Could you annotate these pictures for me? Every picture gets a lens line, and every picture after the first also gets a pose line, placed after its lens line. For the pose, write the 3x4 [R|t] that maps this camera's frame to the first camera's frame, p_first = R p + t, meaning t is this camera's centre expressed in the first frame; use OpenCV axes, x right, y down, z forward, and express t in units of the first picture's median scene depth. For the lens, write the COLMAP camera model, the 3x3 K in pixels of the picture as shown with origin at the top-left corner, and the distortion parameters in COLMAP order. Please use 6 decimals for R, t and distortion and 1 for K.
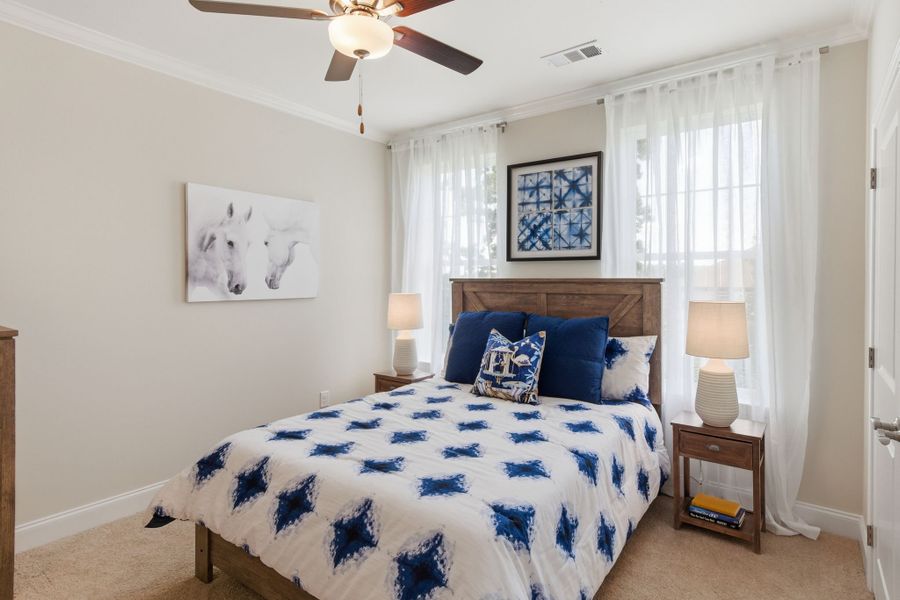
lens RADIAL K [[478.2, 0, 453.2], [0, 478.2, 294.4], [0, 0, 1]] dist [0.010013, -0.002262]
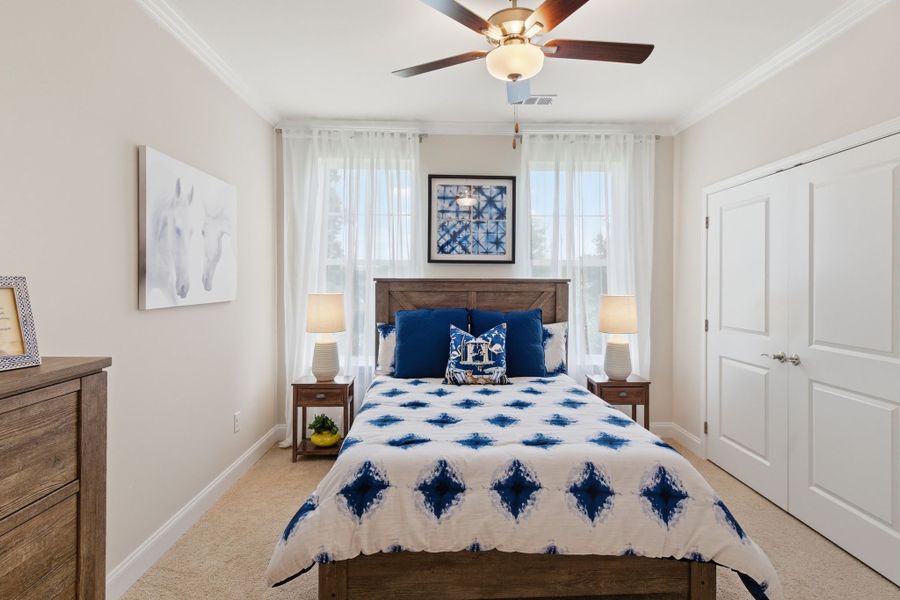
lens RADIAL K [[478.2, 0, 453.8], [0, 478.2, 293.7], [0, 0, 1]] dist [0.010013, -0.002262]
pose [[0.786201, -0.015753, 0.617770, -0.591448], [0.015412, 0.999864, 0.005883, -0.004961], [-0.617779, 0.004896, 0.786337, 0.128326]]
